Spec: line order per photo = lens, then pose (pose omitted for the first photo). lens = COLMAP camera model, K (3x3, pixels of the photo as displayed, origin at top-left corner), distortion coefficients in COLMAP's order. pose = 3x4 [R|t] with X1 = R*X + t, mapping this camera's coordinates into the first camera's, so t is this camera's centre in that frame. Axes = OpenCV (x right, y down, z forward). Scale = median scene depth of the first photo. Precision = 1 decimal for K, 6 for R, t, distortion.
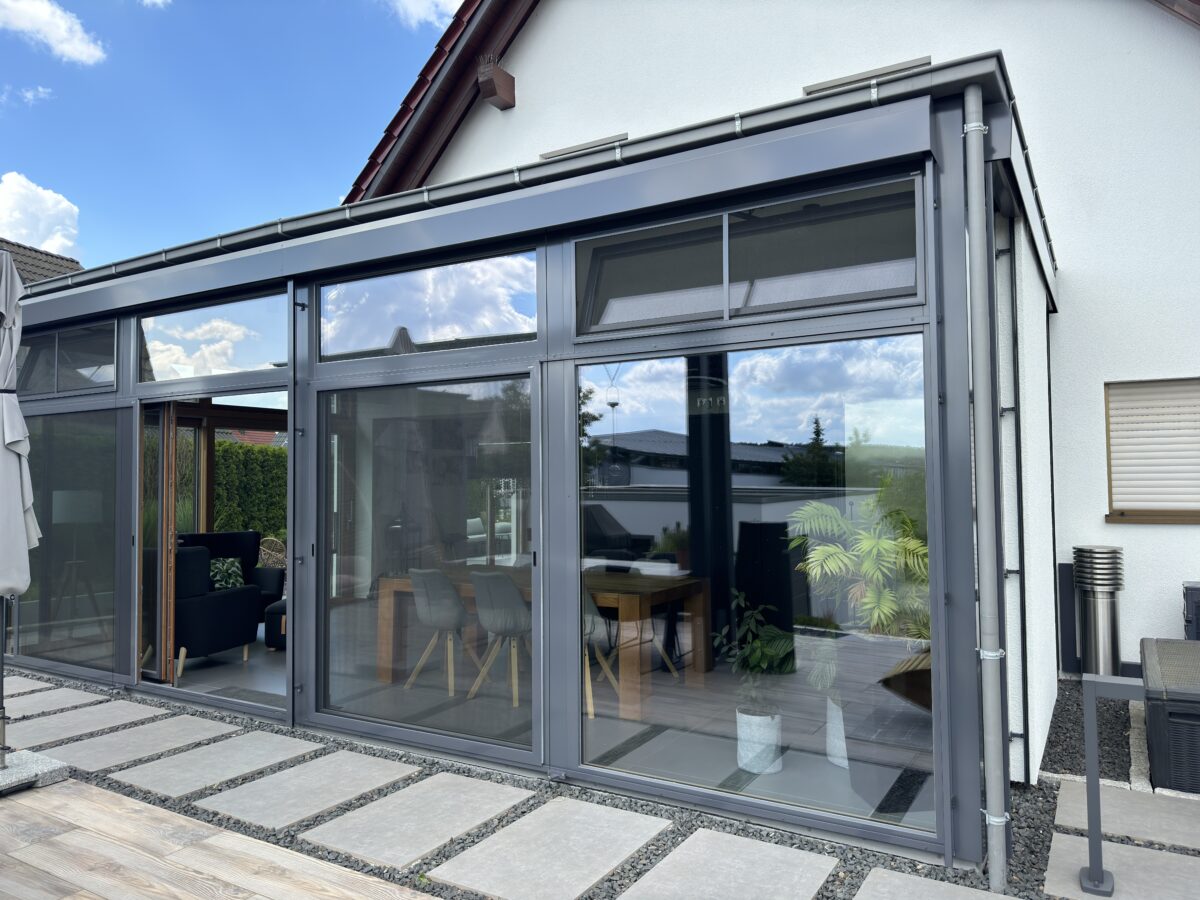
lens RADIAL K [[850.5, 0, 601.9], [0, 850.5, 438.8], [0, 0, 1]] dist [0.006437, -0.009906]
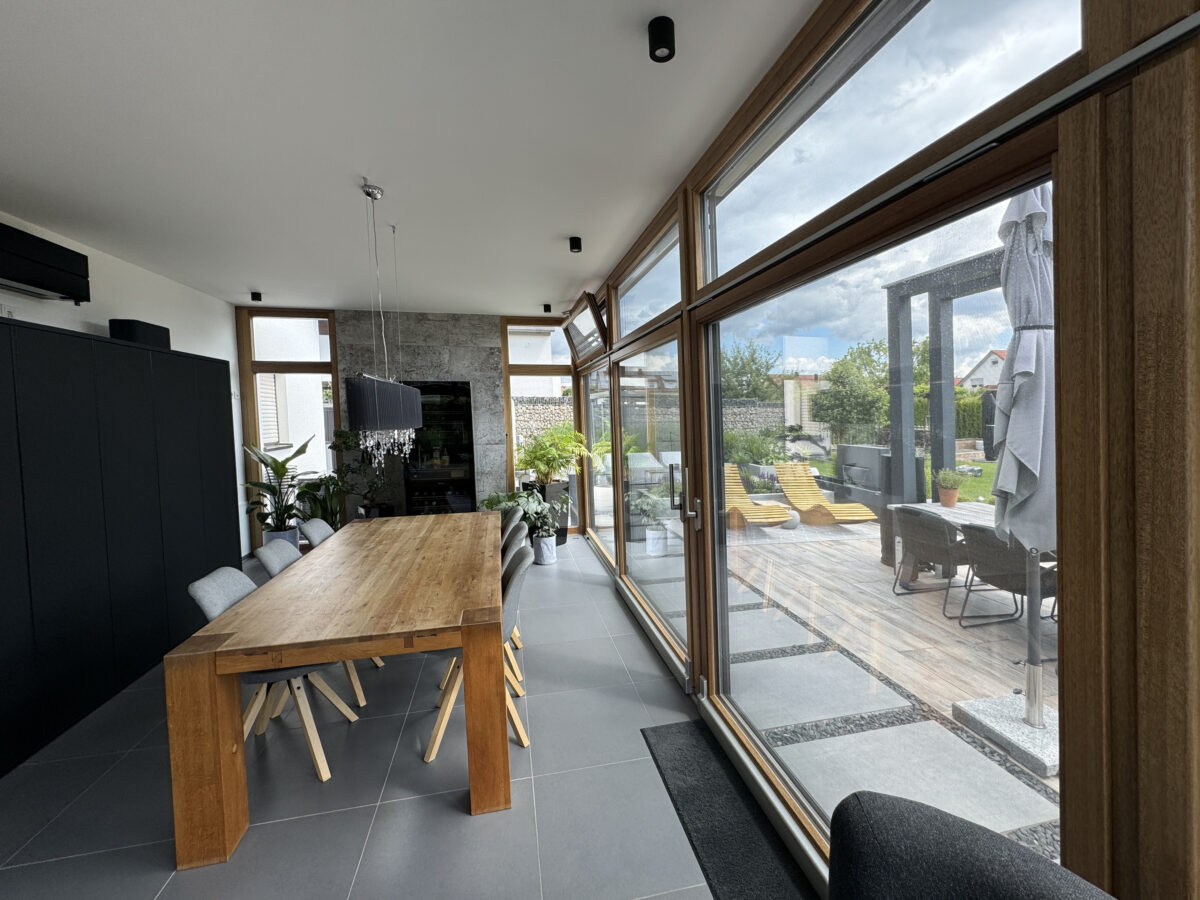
lens RADIAL K [[478.2, 0, 603.9], [0, 478.2, 446.5], [0, 0, 1]] dist [-0.003538, 0.000016]
pose [[-0.677987, -0.042494, 0.733844, -0.757032], [-0.021122, 0.999042, 0.038336, 0.062912], [-0.734770, 0.010491, -0.678235, 1.709749]]
